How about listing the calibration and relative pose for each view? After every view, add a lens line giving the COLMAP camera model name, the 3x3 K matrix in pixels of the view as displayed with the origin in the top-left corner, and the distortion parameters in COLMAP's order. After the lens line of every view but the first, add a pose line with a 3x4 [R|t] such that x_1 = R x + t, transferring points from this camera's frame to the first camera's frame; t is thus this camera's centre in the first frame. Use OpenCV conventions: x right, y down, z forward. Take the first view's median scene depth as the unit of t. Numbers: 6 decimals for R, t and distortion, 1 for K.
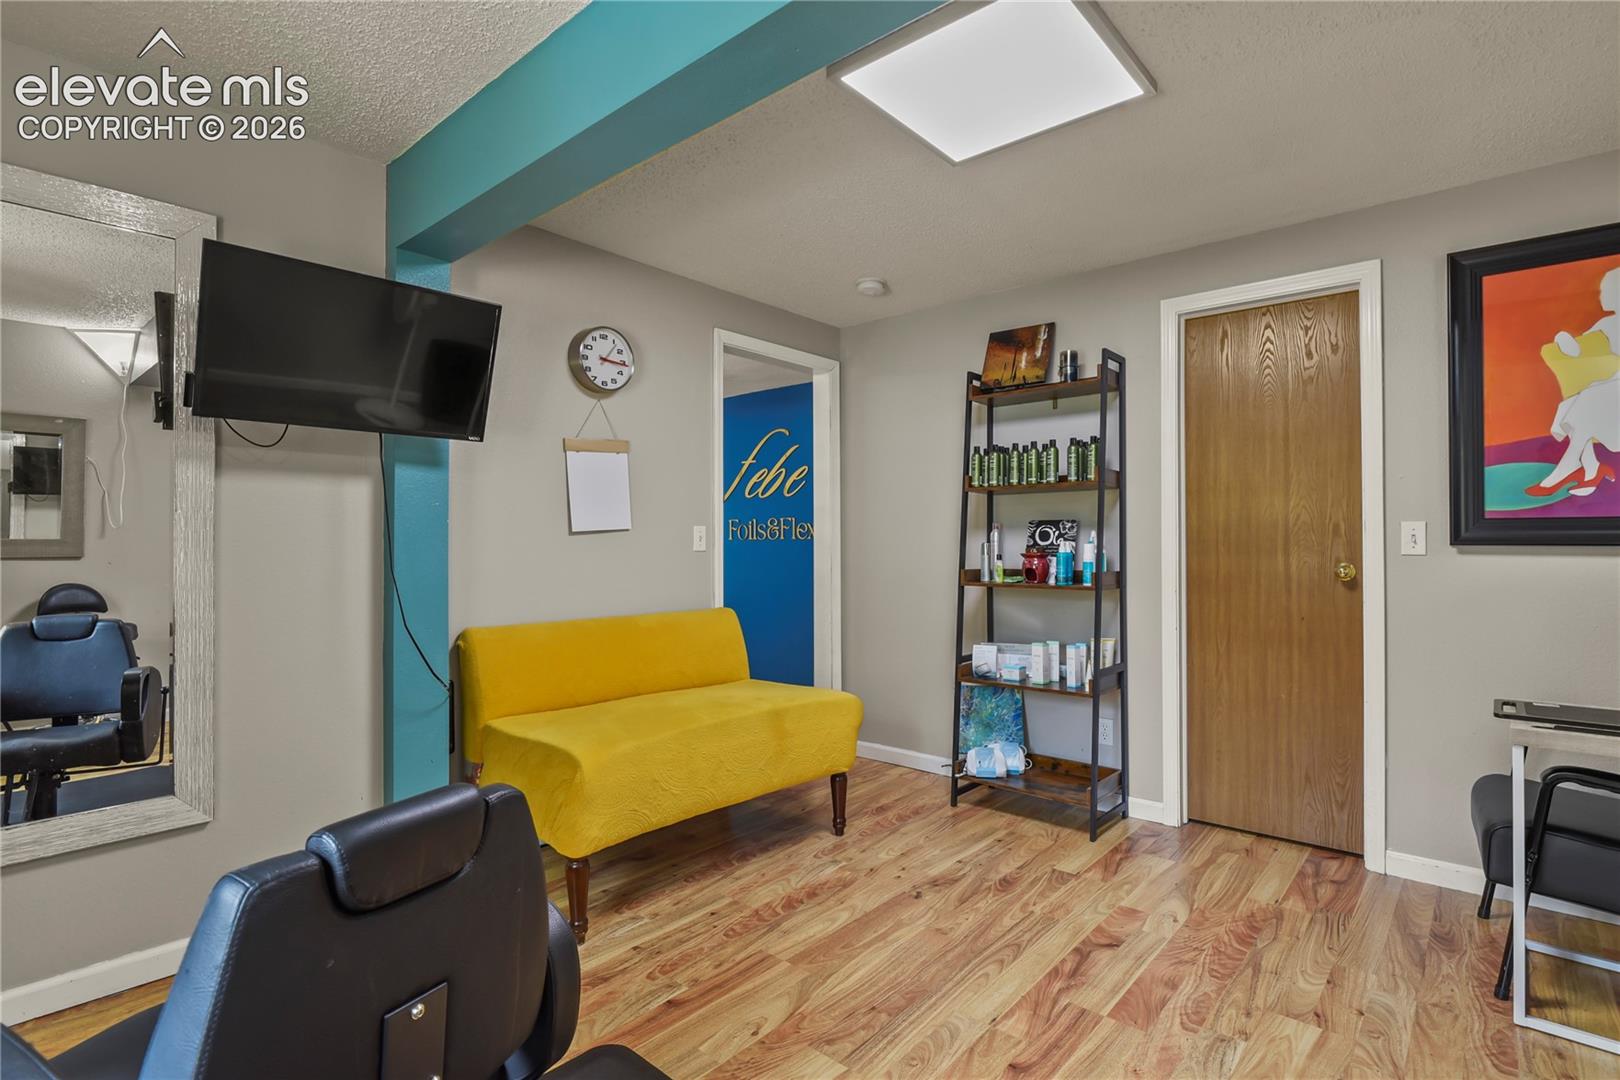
lens RADIAL K [[791.7, 0, 808.7], [0, 791.7, 531.9], [0, 0, 1]] dist [-0.010478, 0.001099]
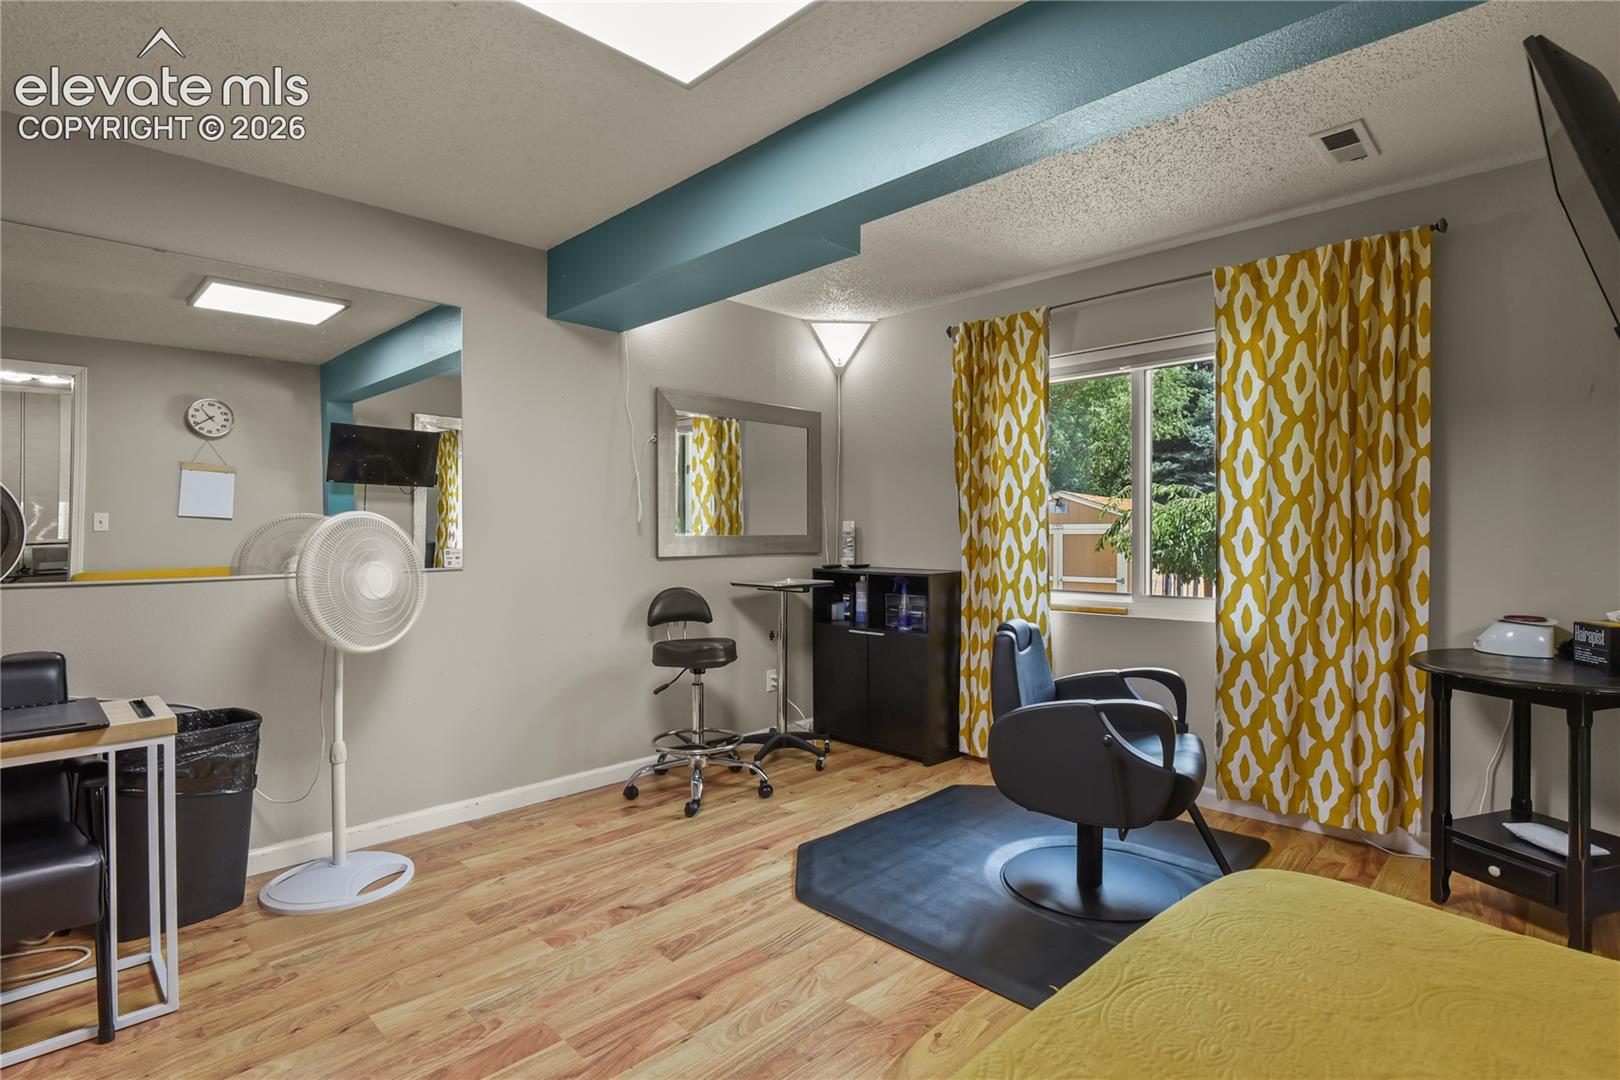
lens RADIAL K [[791.7, 0, 799.1], [0, 791.7, 535.7], [0, 0, 1]] dist [-0.010478, 0.001099]
pose [[-0.997488, 0.001315, 0.070820, 0.033223], [0.001623, 0.999989, 0.004291, 0.015386], [-0.070814, 0.004395, -0.997480, 1.975432]]
